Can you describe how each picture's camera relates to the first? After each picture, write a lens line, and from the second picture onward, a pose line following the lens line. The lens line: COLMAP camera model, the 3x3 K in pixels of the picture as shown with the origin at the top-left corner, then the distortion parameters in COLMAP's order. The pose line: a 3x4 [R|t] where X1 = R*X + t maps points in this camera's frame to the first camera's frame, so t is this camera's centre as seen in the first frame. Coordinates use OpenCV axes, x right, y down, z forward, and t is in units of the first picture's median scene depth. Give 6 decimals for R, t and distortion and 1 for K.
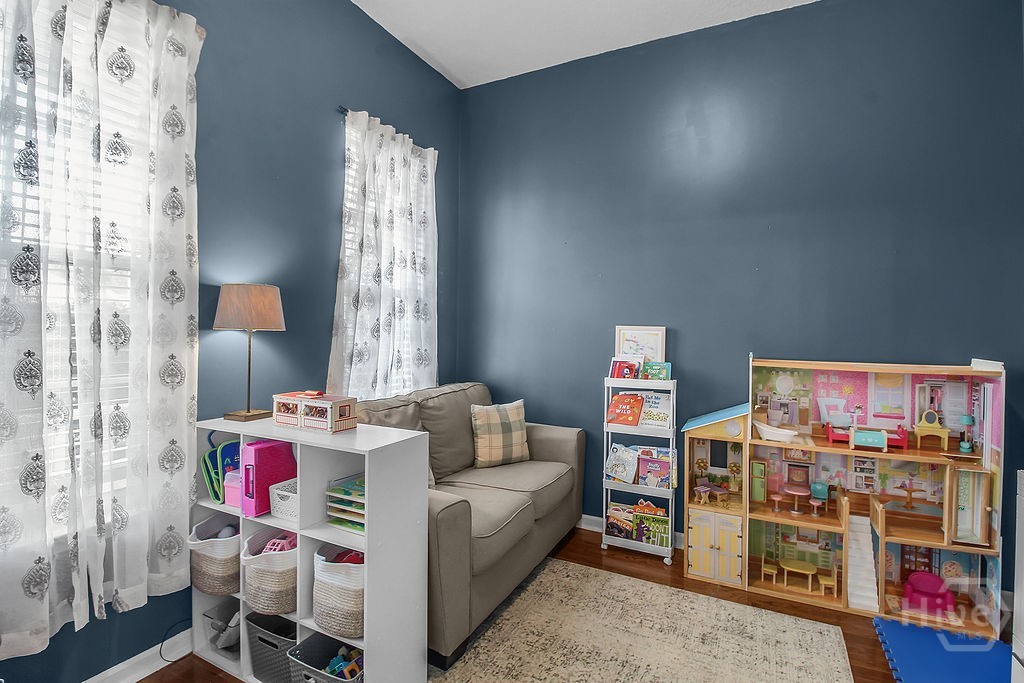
lens RADIAL K [[481.7, 0, 511.8], [0, 481.7, 326.3], [0, 0, 1]] dist [0.000353, -0.013214]
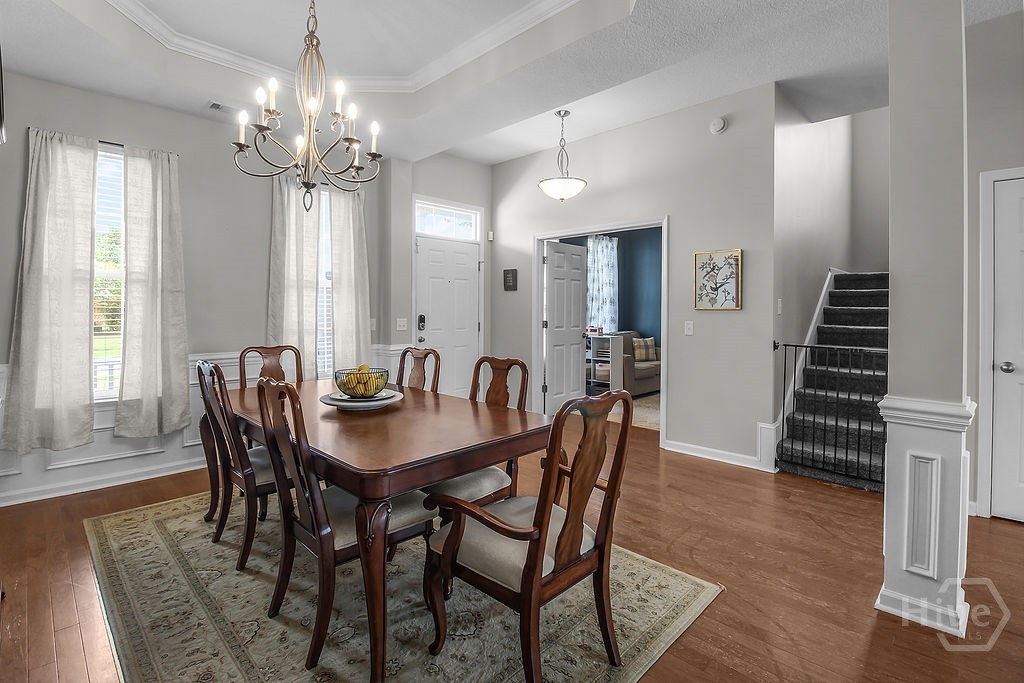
lens RADIAL K [[478.1, 0, 512.7], [0, 478.1, 311.1], [0, 0, 1]] dist [-0.000237, -0.000031]
pose [[0.953807, -0.003609, -0.300399, 0.084760], [0.006205, 0.999951, 0.007687, -0.007851], [0.300357, -0.009196, 0.953783, -1.897794]]
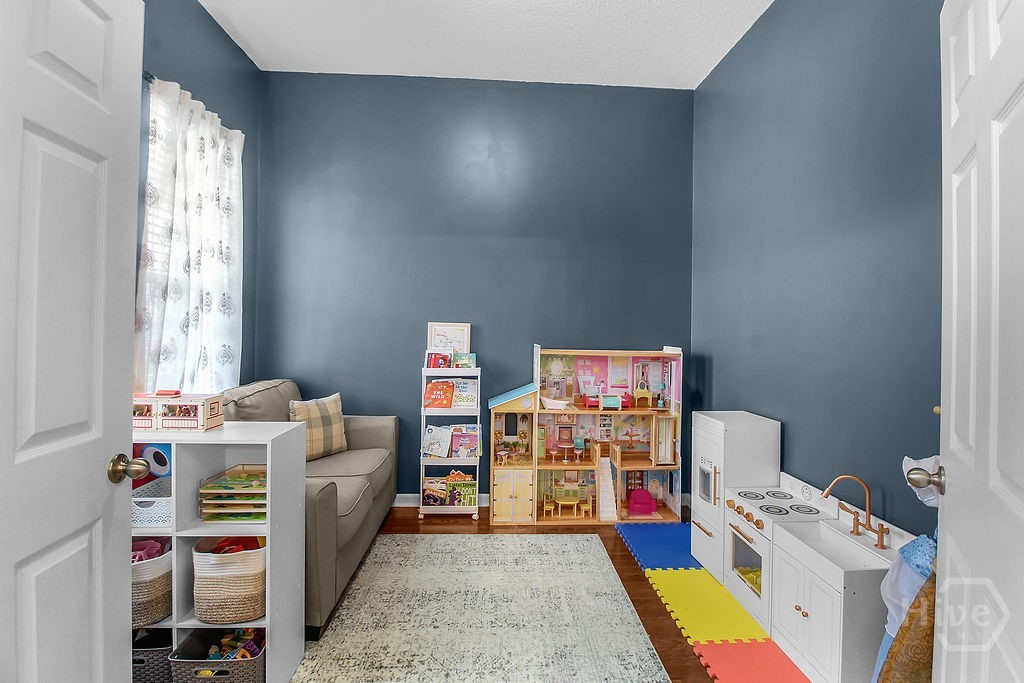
lens RADIAL K [[490.1, 0, 514.4], [0, 490.1, 324.7], [0, 0, 1]] dist [-0.001290, -0.000646]
pose [[0.867181, 0.006041, 0.497957, -0.211863], [-0.009933, 0.999937, 0.005167, -0.003675], [-0.497895, -0.009427, 0.867186, -0.117625]]
